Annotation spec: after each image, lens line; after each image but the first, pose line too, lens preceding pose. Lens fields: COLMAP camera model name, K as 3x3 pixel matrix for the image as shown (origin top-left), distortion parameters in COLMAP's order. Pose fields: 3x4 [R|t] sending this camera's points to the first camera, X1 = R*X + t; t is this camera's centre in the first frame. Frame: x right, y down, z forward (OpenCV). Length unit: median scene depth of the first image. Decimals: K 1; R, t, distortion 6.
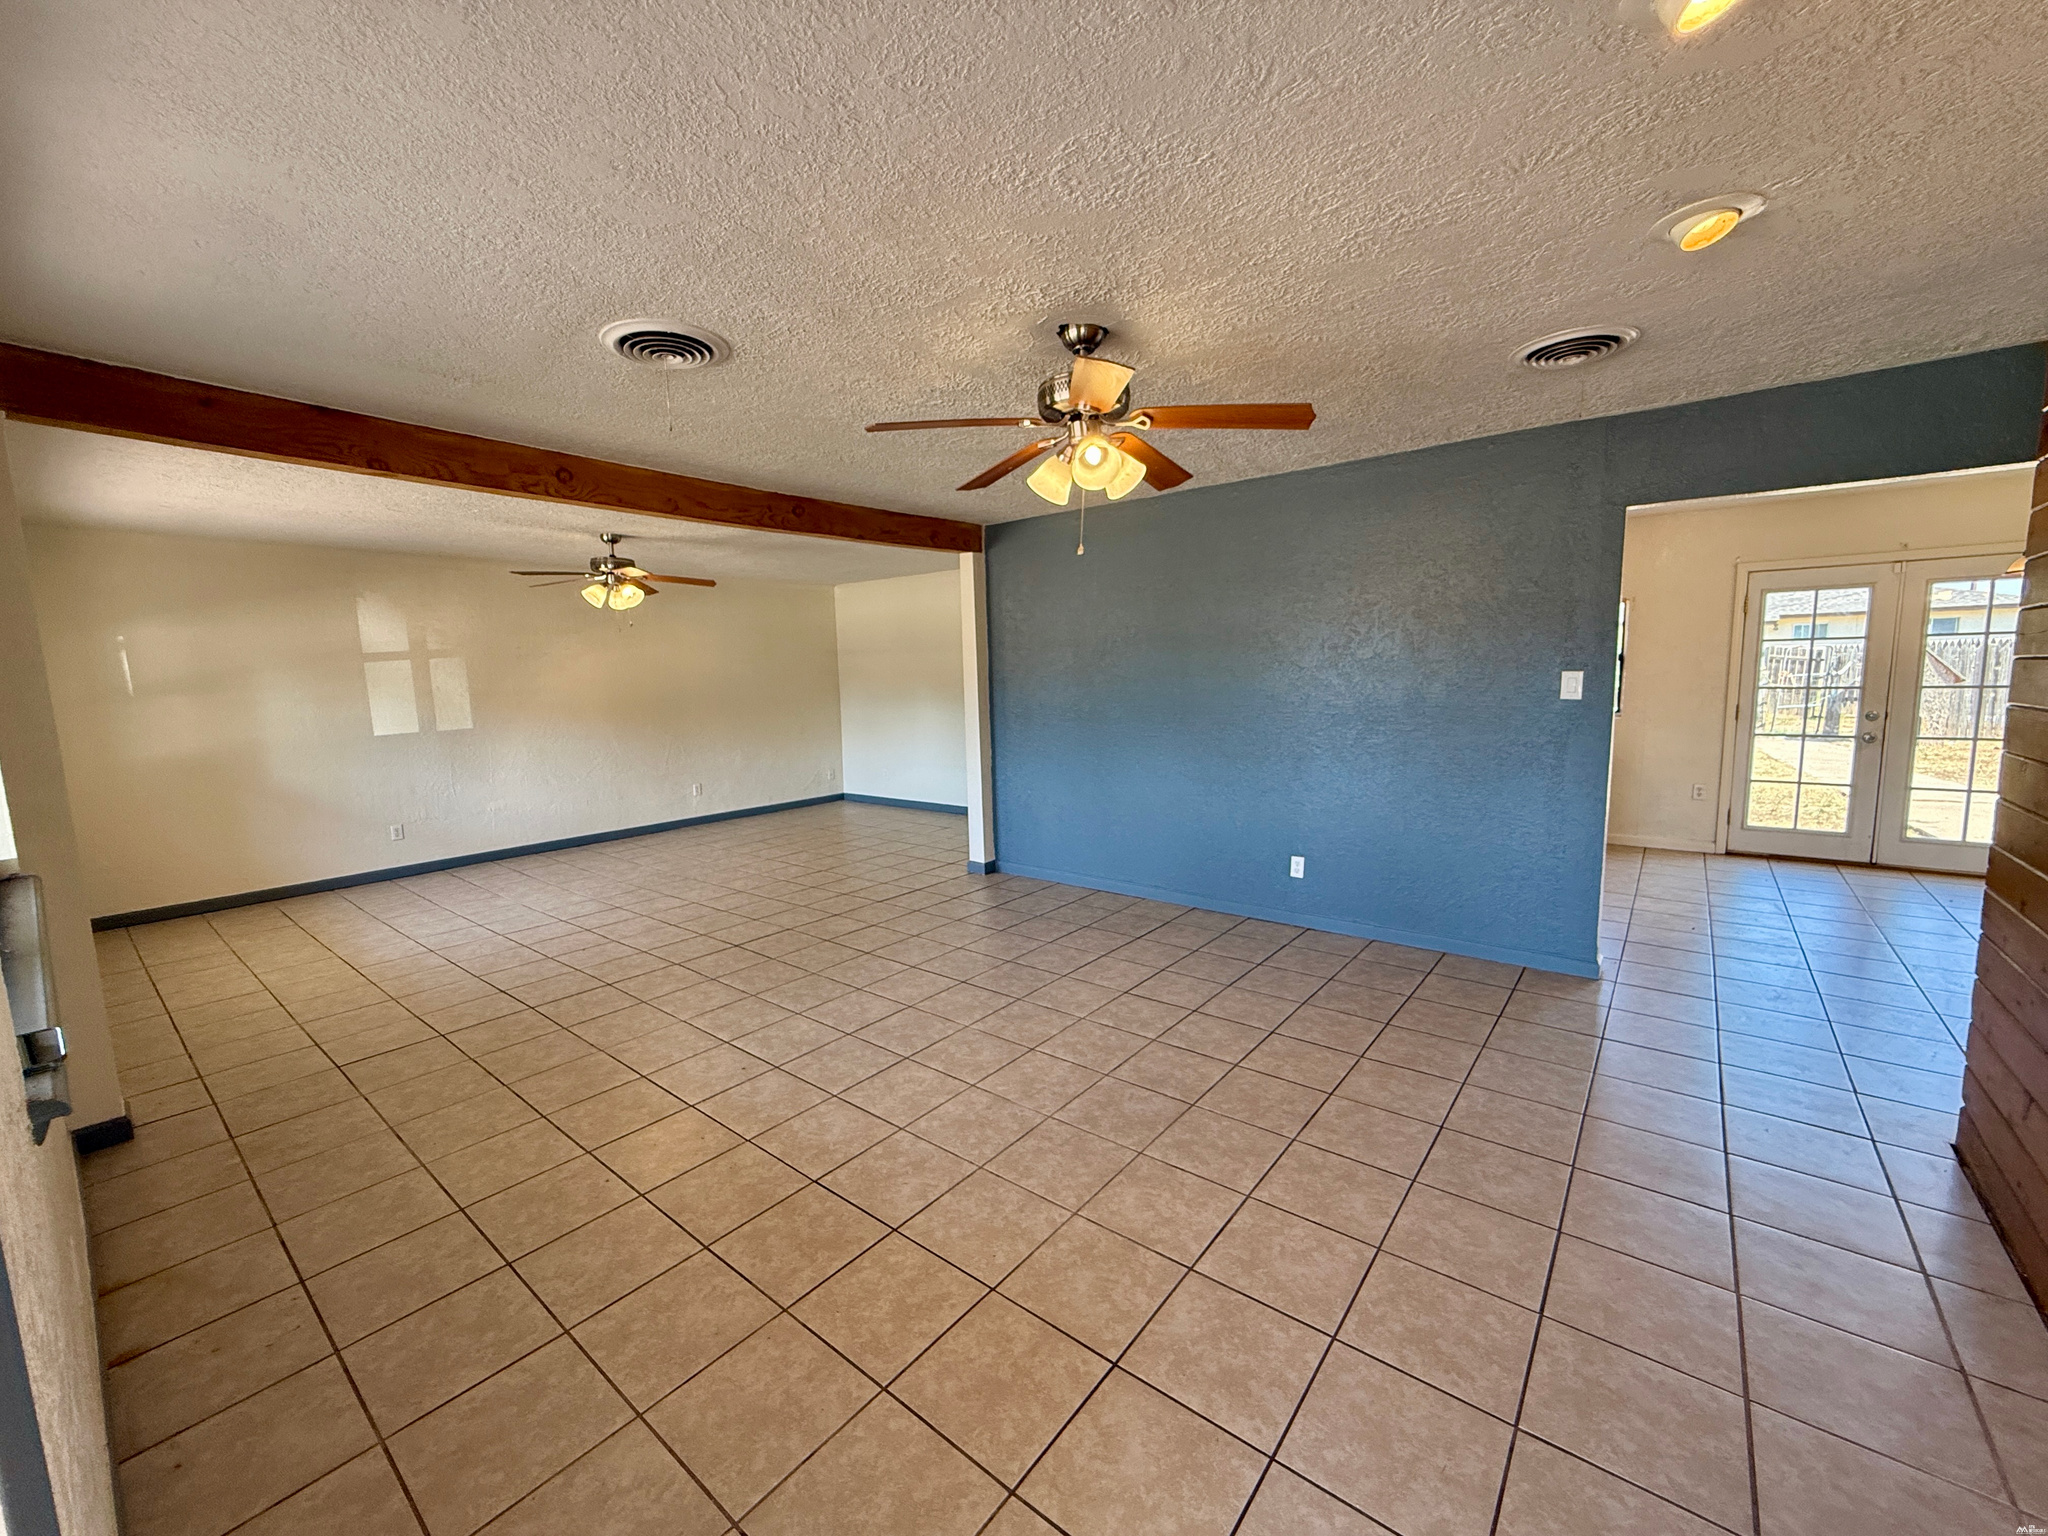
lens RADIAL K [[812.9, 0, 1016.5], [0, 812.9, 770.5], [0, 0, 1]] dist [-0.002204, -0.000214]
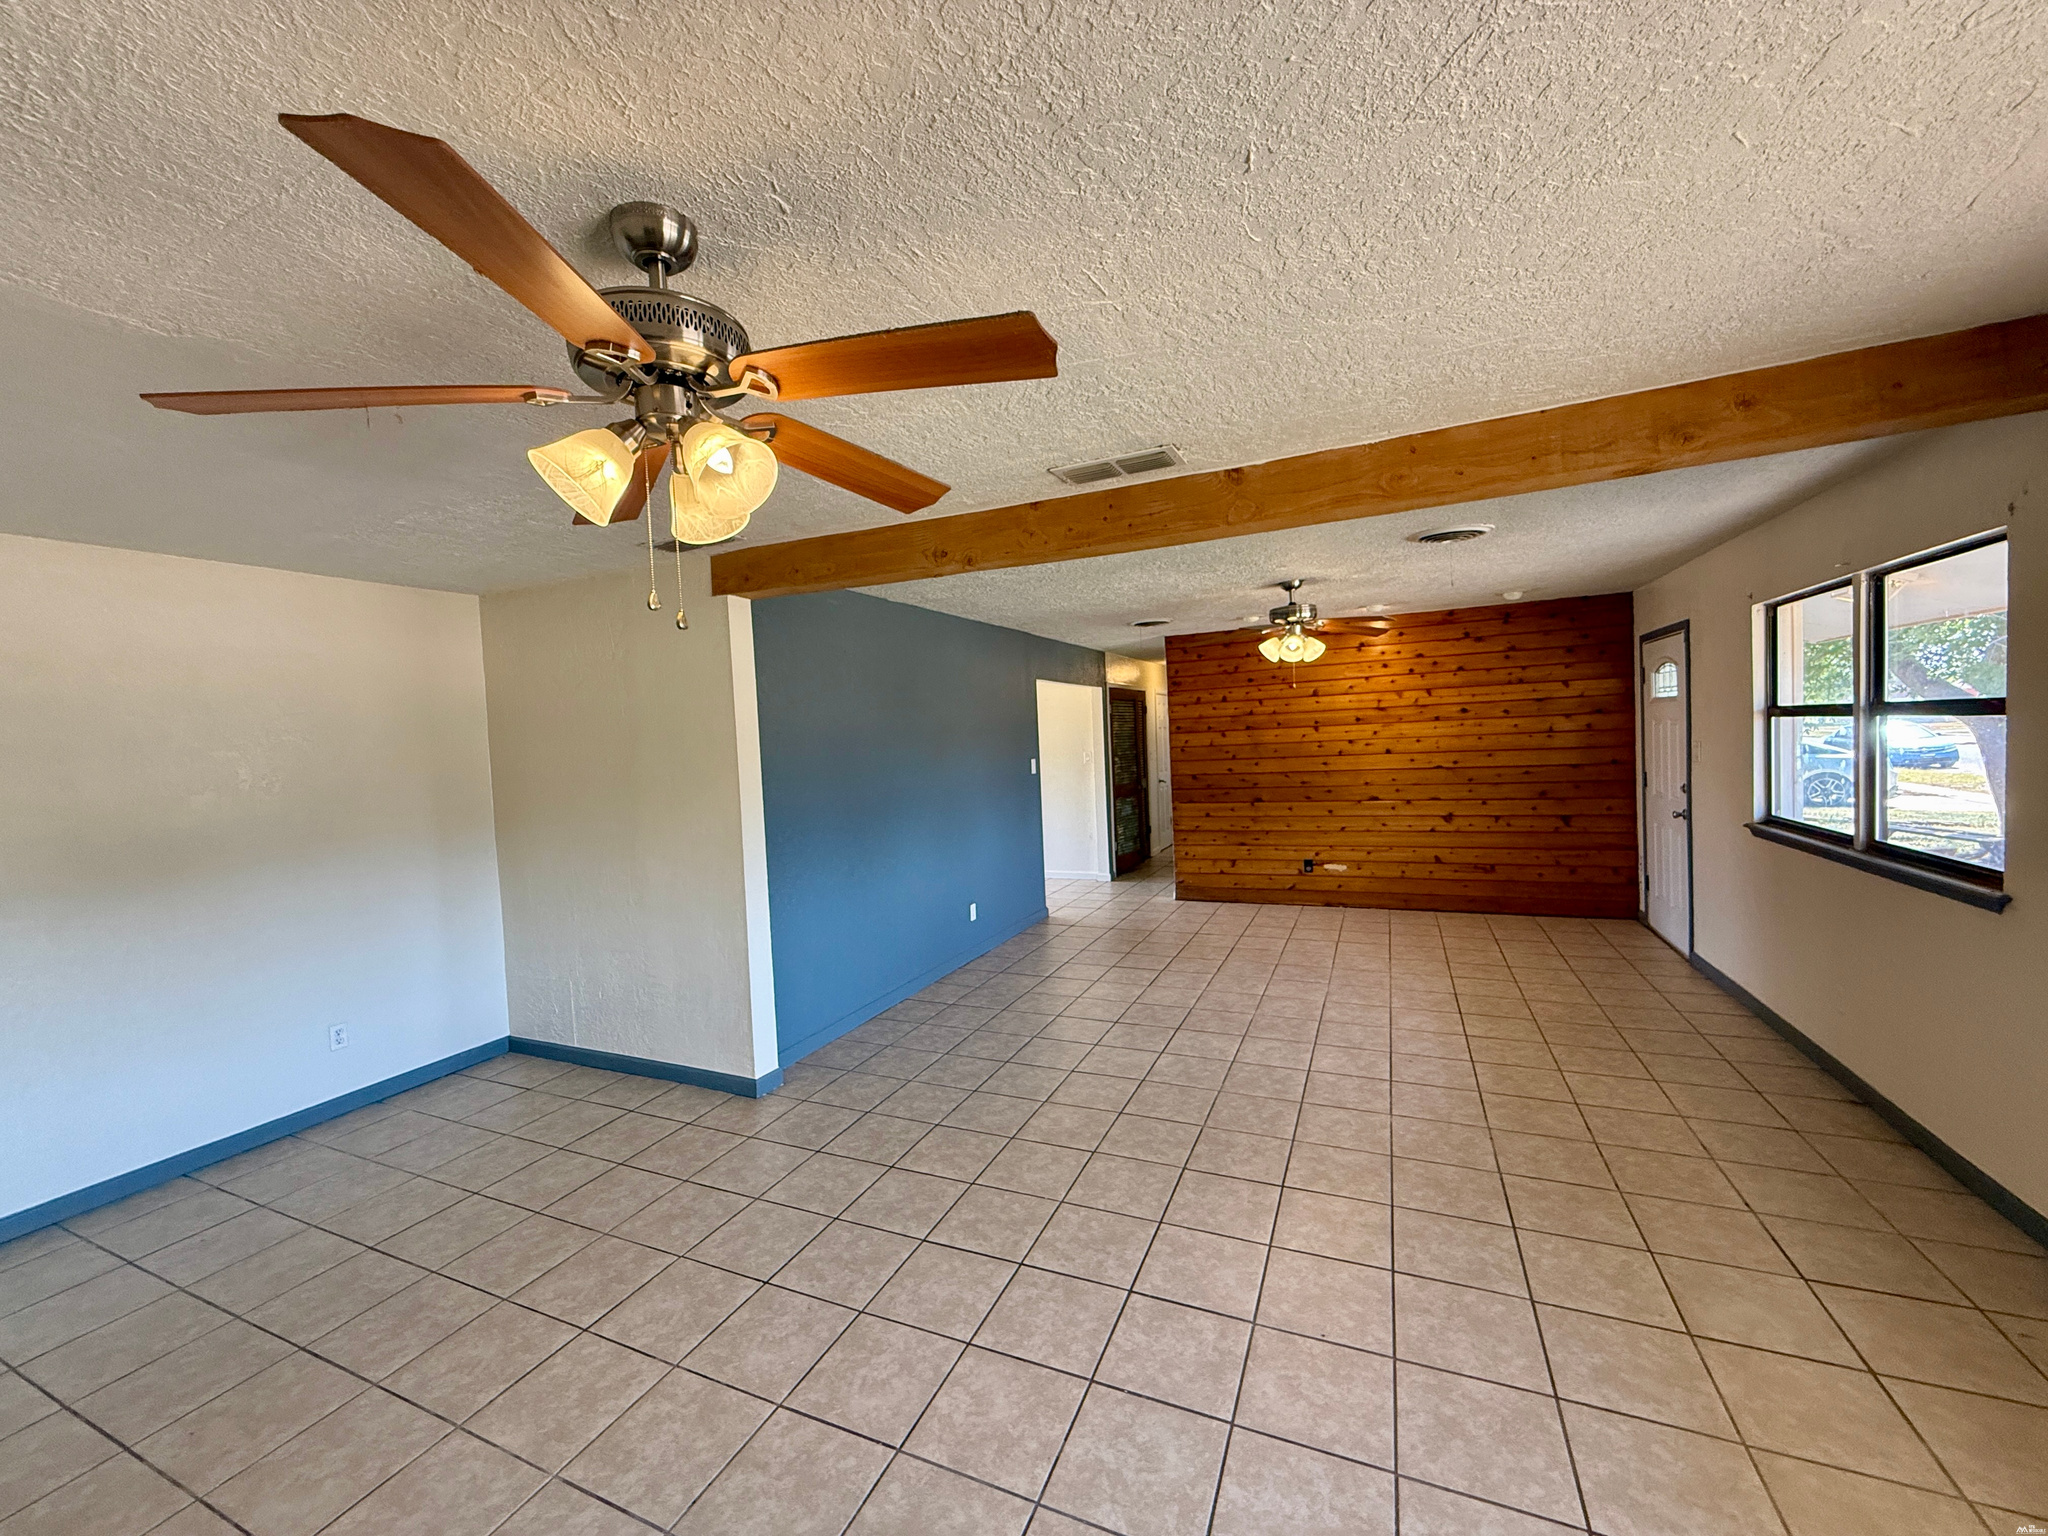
lens RADIAL K [[812.9, 0, 1016.5], [0, 812.9, 770.5], [0, 0, 1]] dist [-0.002204, -0.000214]
pose [[-0.249471, -0.003338, 0.968377, -0.880207], [0.170134, 0.984289, 0.047223, -0.146706], [-0.953320, 0.176534, -0.244984, 1.143461]]
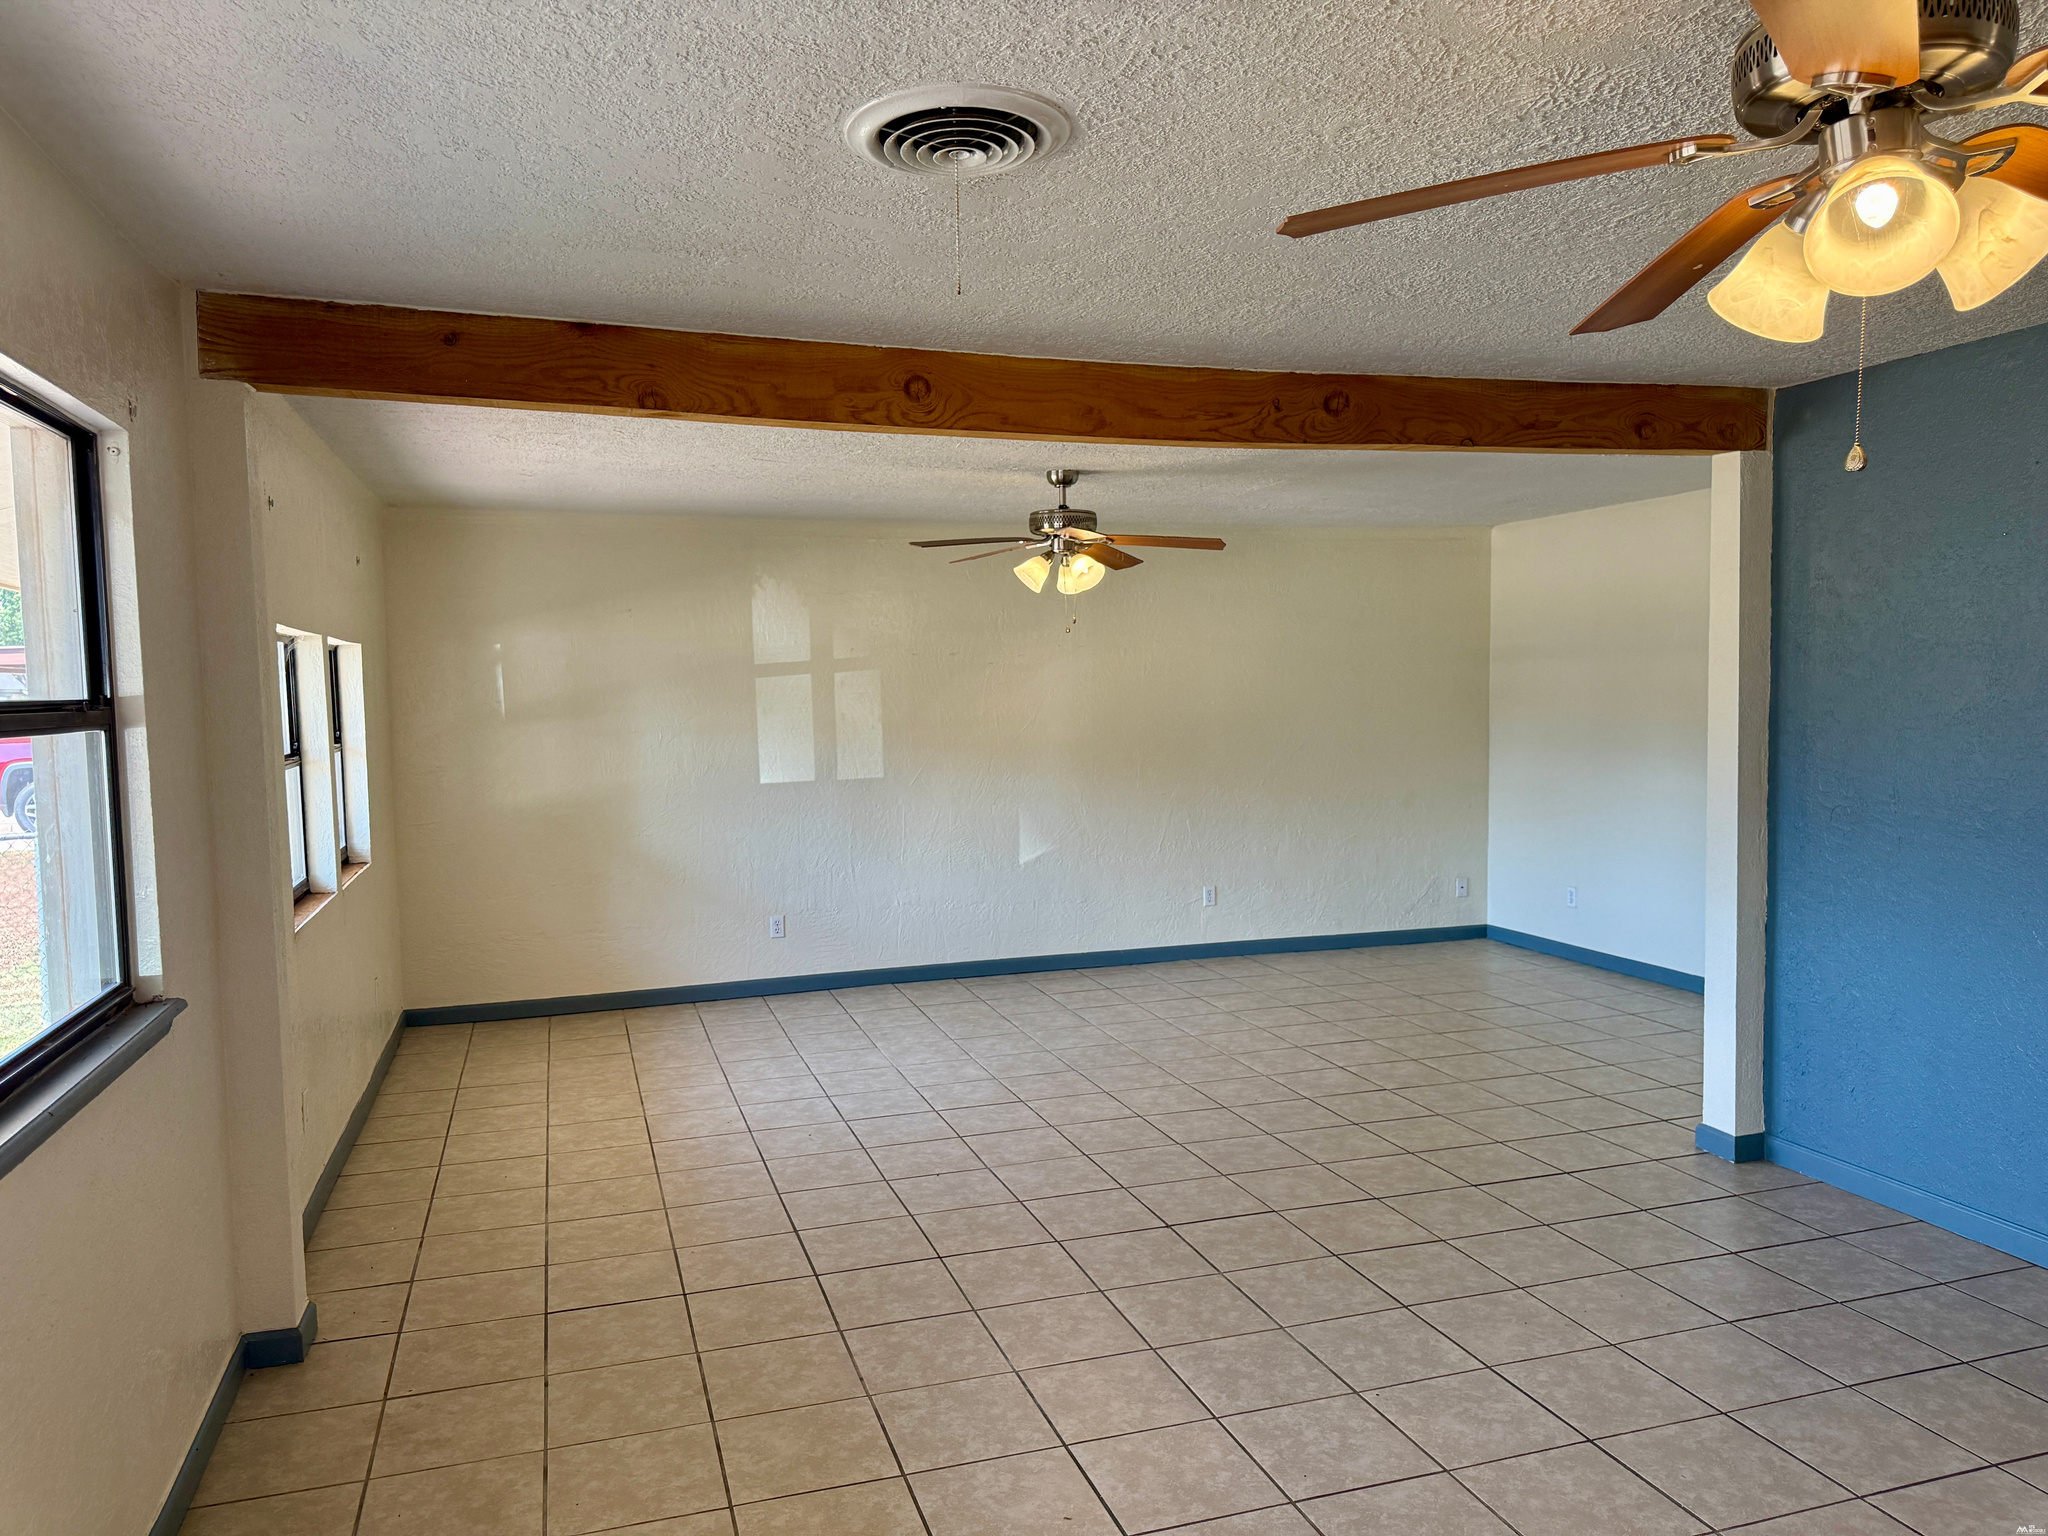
lens RADIAL K [[1430.5, 0, 1025.4], [0, 1430.5, 781.0], [0, 0, 1]] dist [0.081712, -0.101905]
pose [[0.839376, 0.048055, -0.541423, 0.068371], [-0.071703, 0.997169, -0.022657, -0.043078], [0.538801, 0.057840, 0.840445, 0.128956]]
